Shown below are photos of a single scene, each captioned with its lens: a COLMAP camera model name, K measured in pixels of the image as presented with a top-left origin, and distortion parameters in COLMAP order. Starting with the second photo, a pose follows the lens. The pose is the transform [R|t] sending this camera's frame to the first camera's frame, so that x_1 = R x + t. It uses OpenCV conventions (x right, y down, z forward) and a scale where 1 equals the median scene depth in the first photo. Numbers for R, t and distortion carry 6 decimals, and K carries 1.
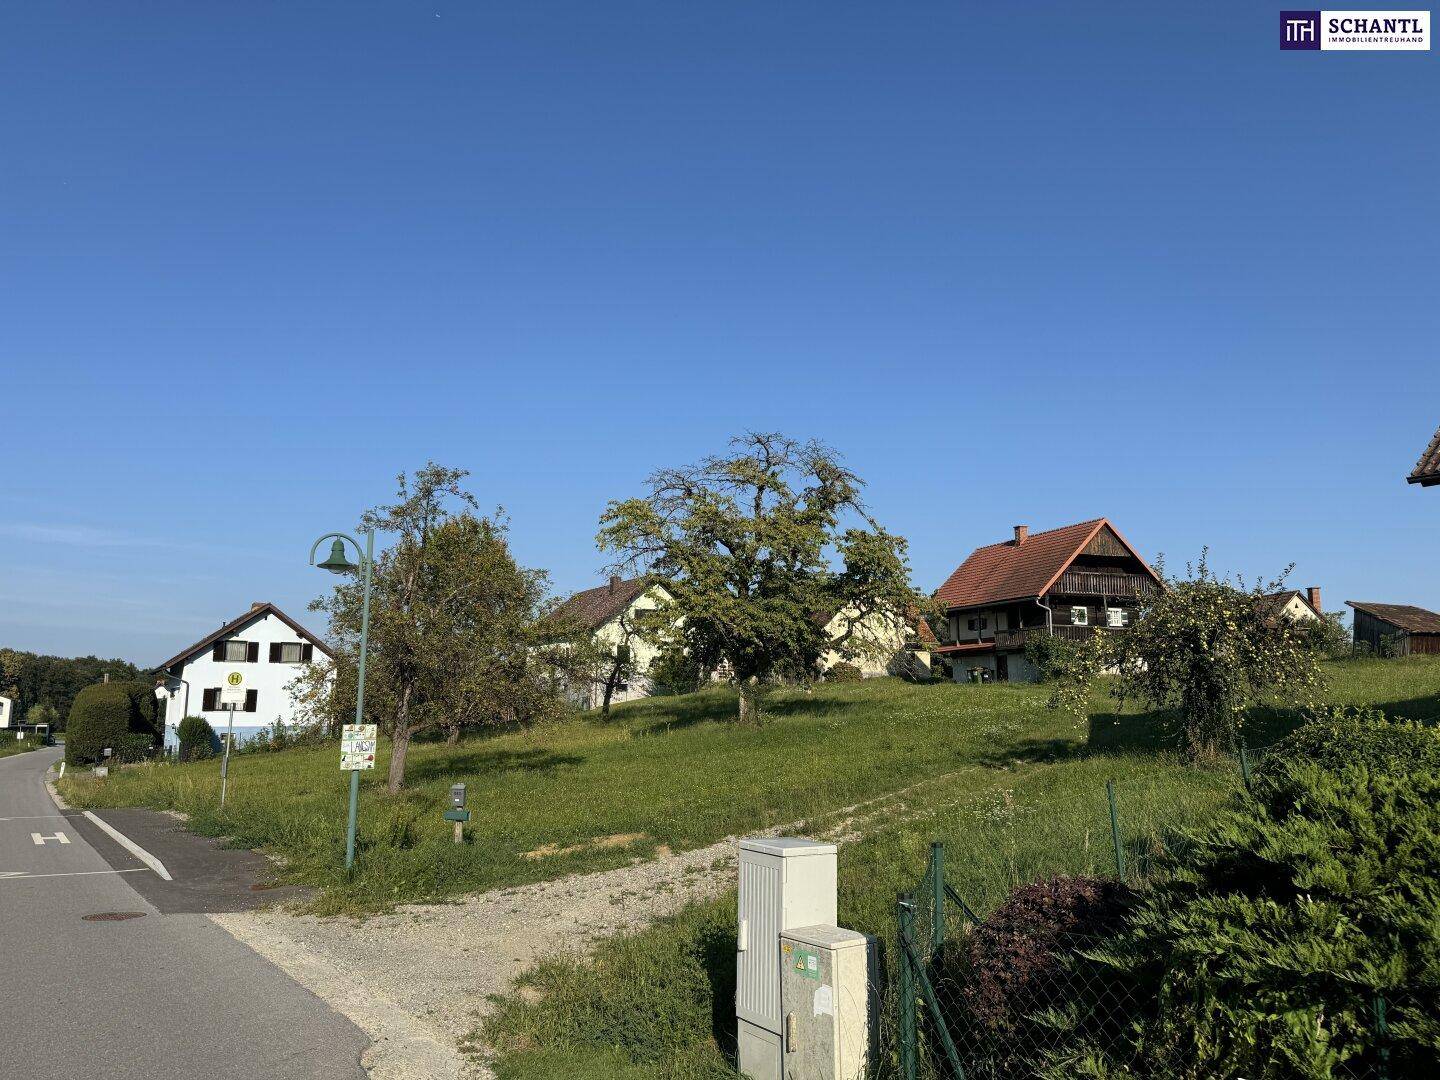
lens RADIAL K [[1157.4, 0, 720.4], [0, 1157.4, 495.8], [0, 0, 1]] dist [0.256089, -0.002849]
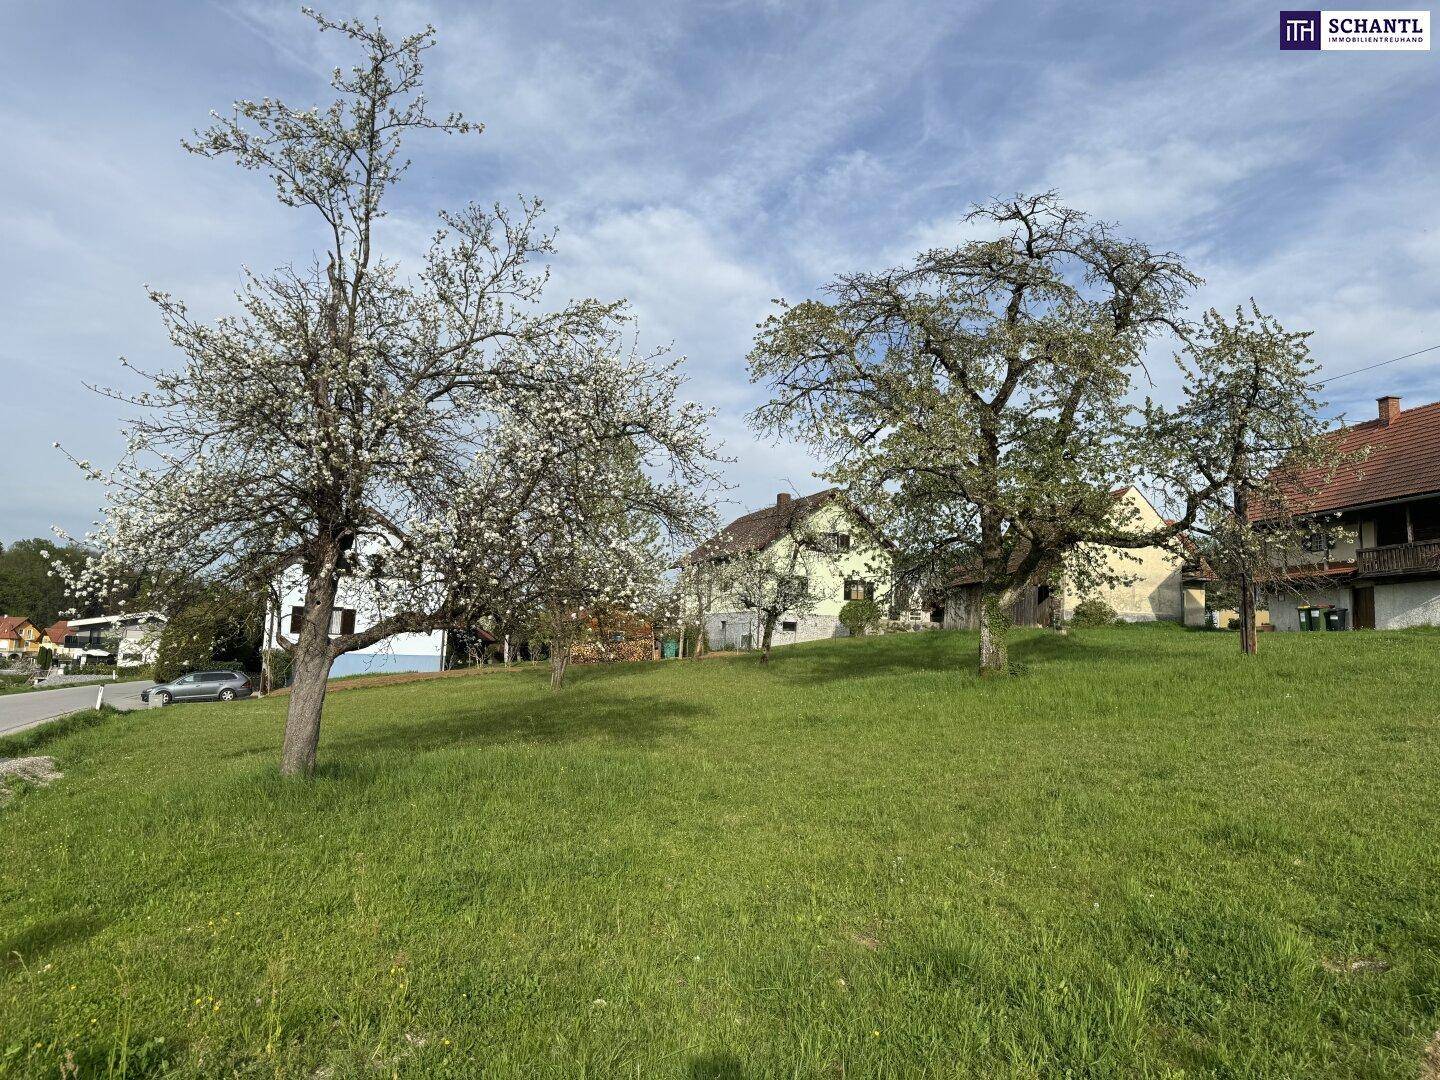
lens RADIAL K [[1078.0, 0, 716.1], [0, 1078.0, 537.9], [0, 0, 1]] dist [0.006332, -0.006703]
pose [[0.986778, 0.015969, -0.161291, -0.026846], [-0.006143, 0.998105, 0.061233, 0.085169], [0.161963, -0.059432, 0.985005, 0.402589]]
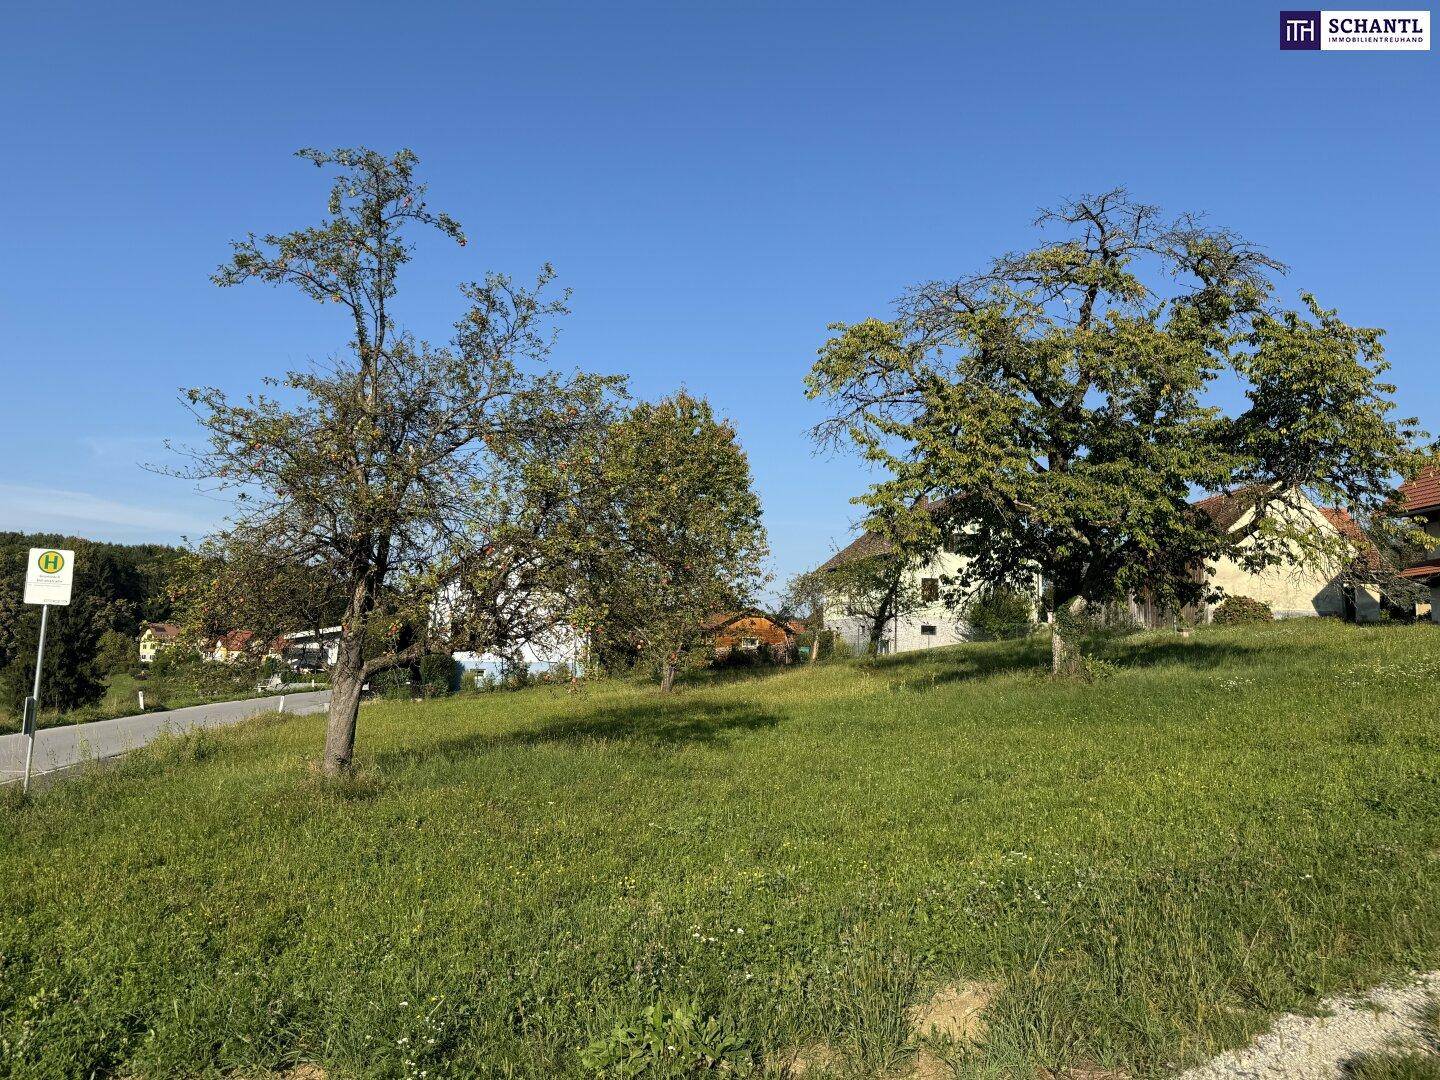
lens RADIAL K [[1078.0, 0, 716.1], [0, 1078.0, 537.9], [0, 0, 1]] dist [0.006332, -0.006703]
pose [[0.941289, -0.016475, -0.337200, 0.037210], [0.038381, 0.997555, 0.058402, 0.077436], [0.335413, -0.067915, 0.939620, 0.392836]]
